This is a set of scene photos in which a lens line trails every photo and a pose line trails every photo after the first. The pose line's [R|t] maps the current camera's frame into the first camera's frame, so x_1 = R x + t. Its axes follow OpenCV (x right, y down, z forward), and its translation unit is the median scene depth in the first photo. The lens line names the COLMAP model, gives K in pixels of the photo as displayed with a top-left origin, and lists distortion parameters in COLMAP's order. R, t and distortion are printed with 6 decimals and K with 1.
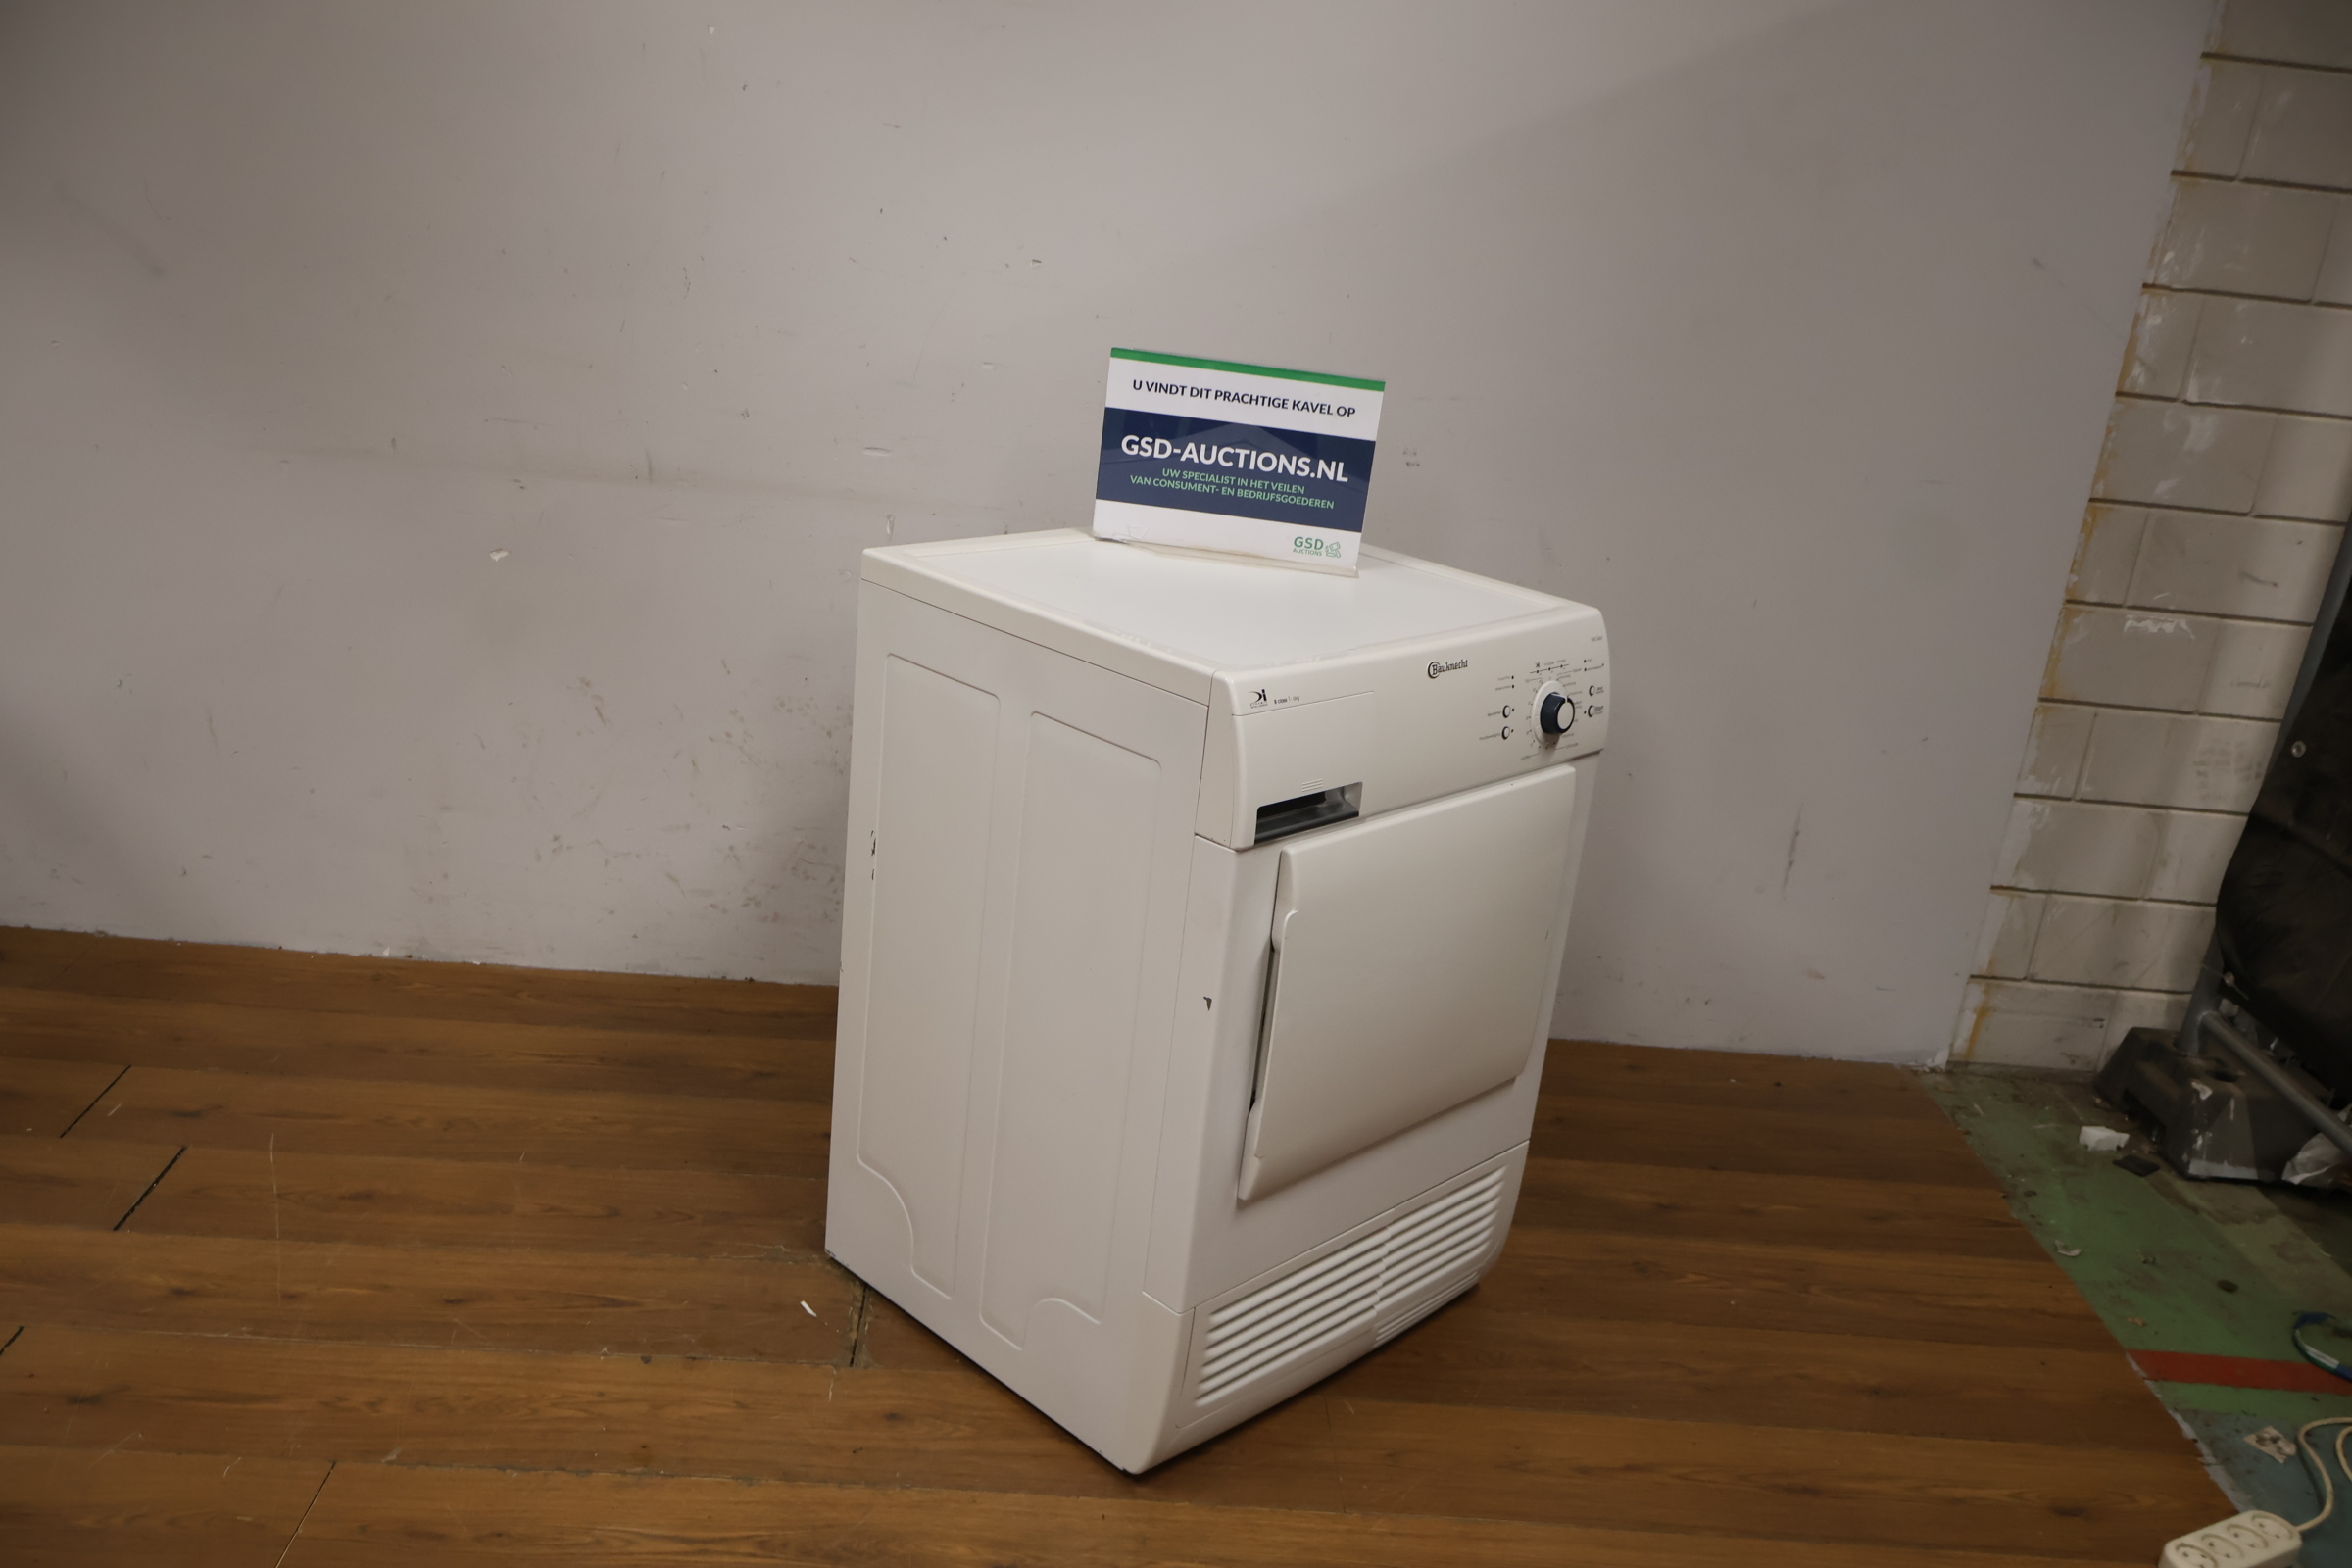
lens RADIAL K [[1975.1, 0, 1168.2], [0, 1975.1, 804.2], [0, 0, 1]] dist [0.004648, 0.005670]
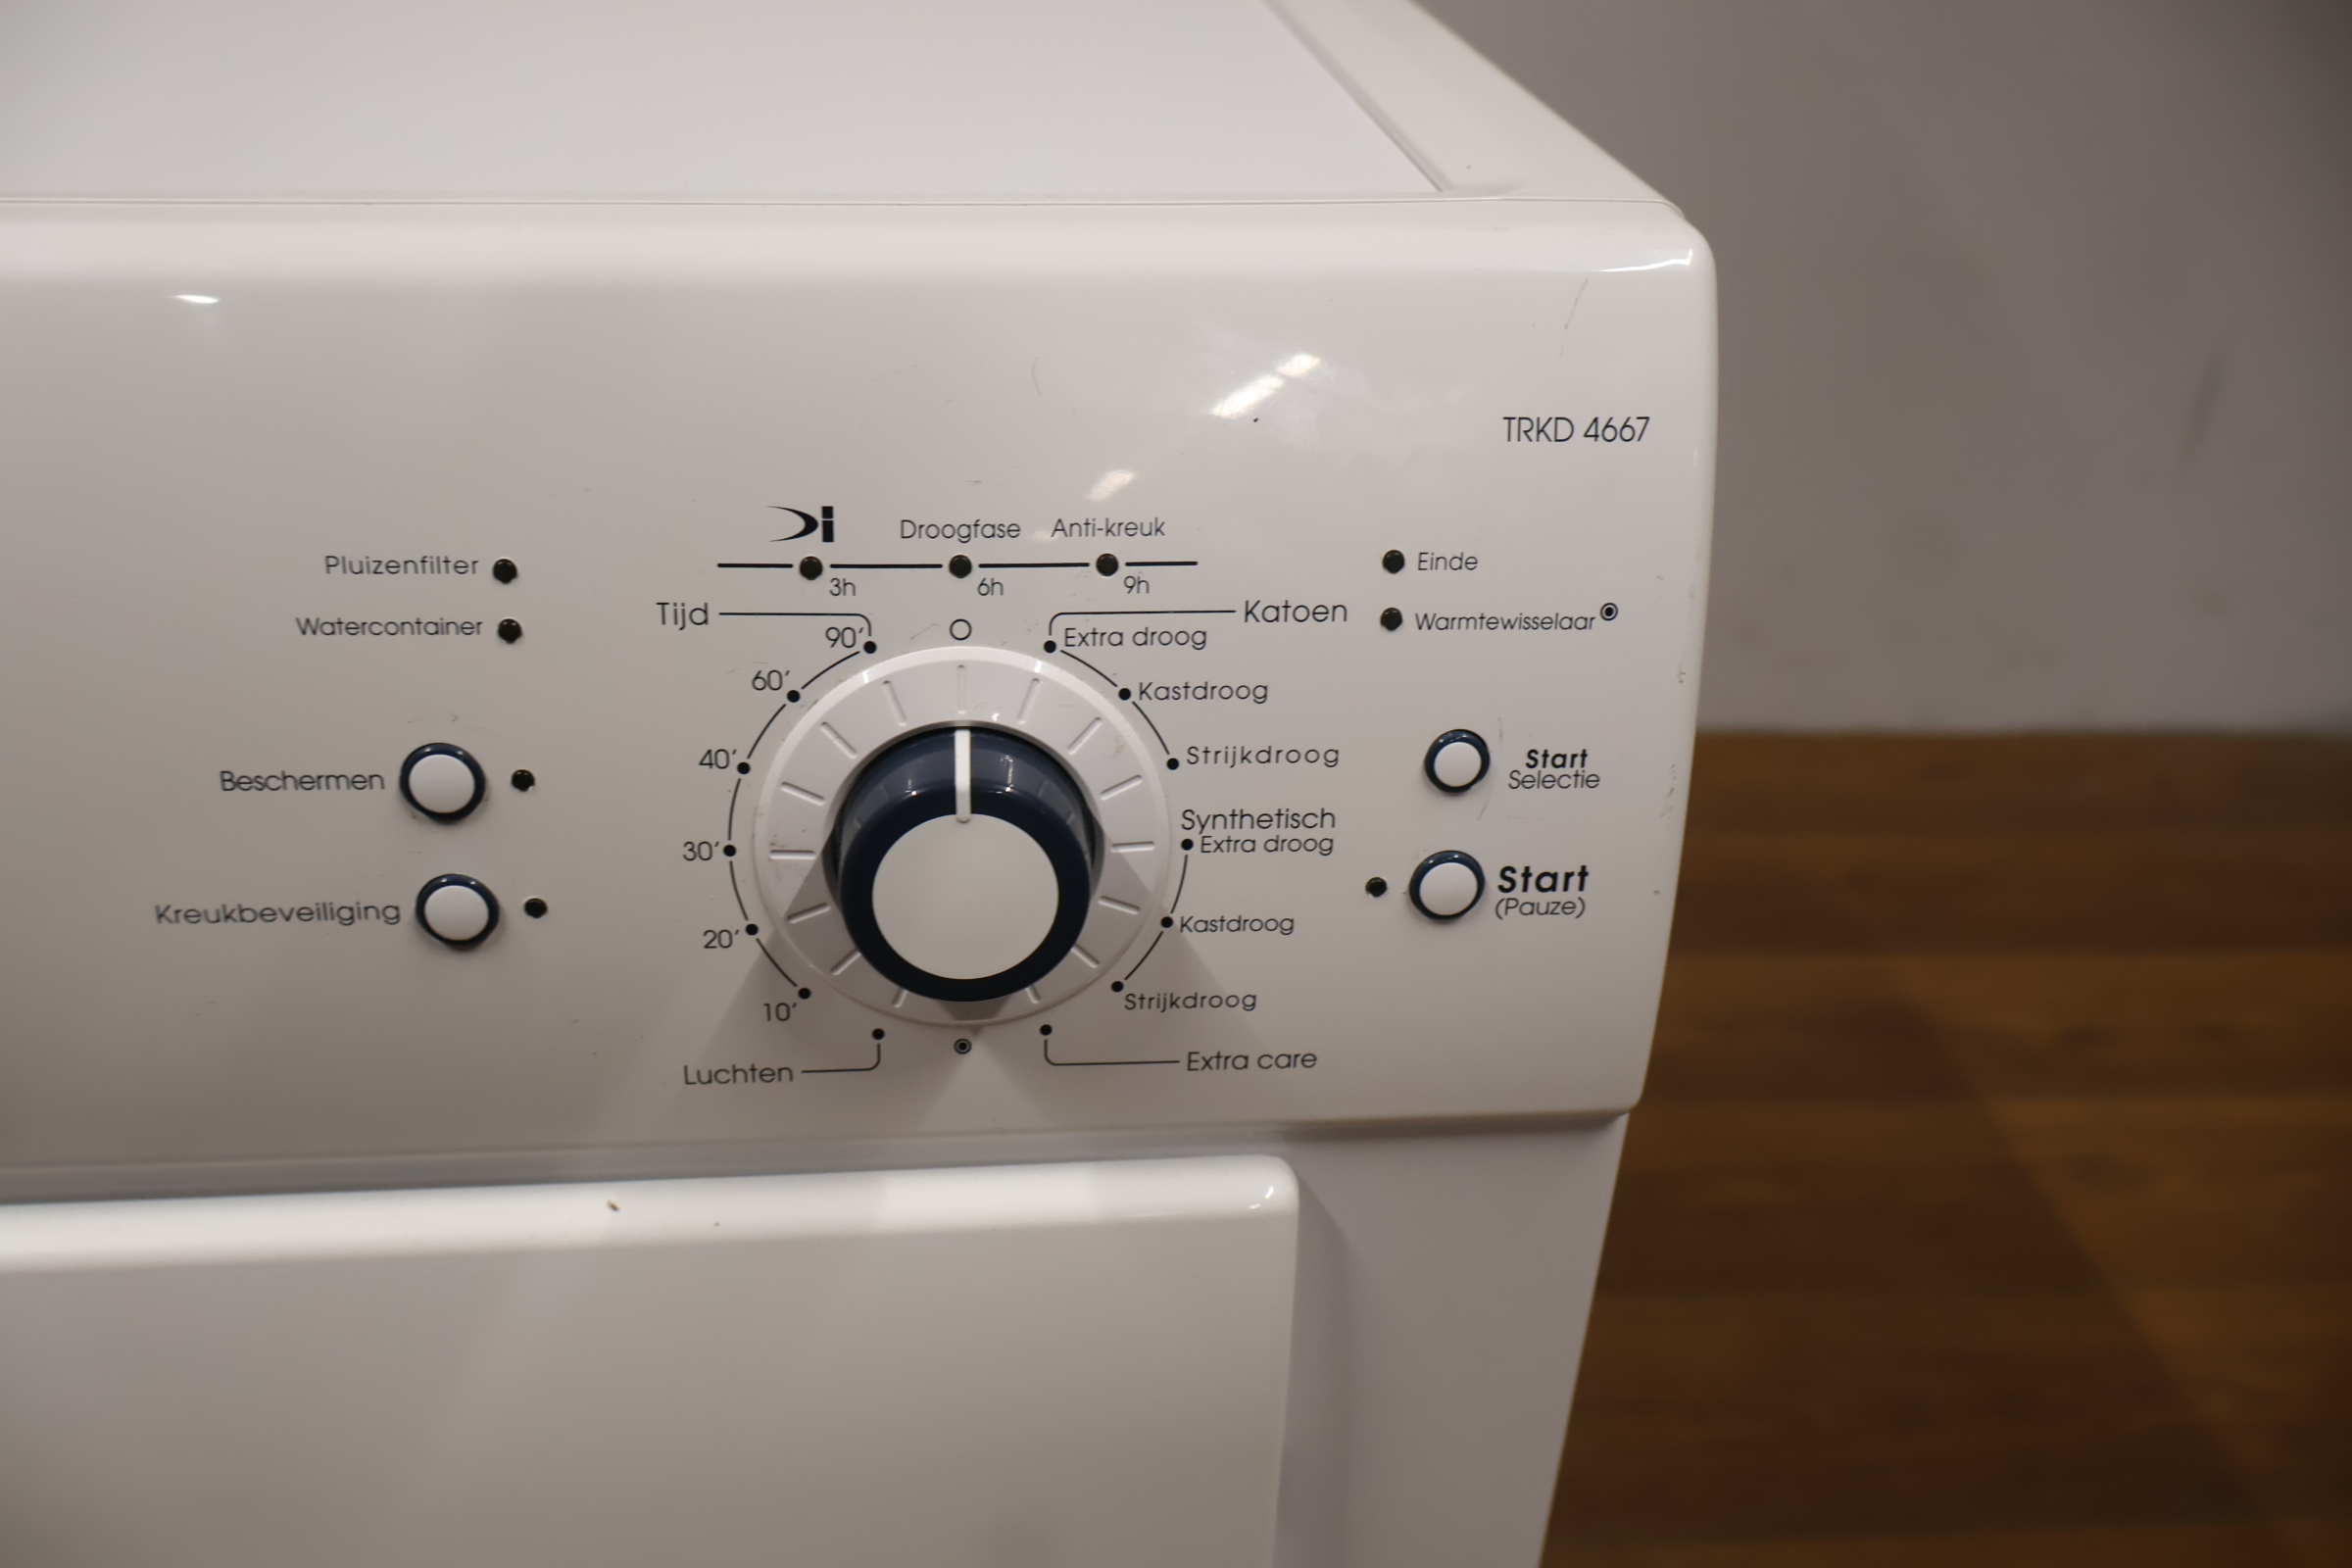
lens RADIAL K [[1967.0, 0, 1168.8], [0, 1967.0, 789.1], [0, 0, 1]] dist [-0.002240, -0.000377]
pose [[0.997442, -0.068731, 0.019644, -0.026831], [0.063488, 0.978062, 0.198403, -0.003657], [-0.032849, -0.196648, 0.979924, 0.401617]]
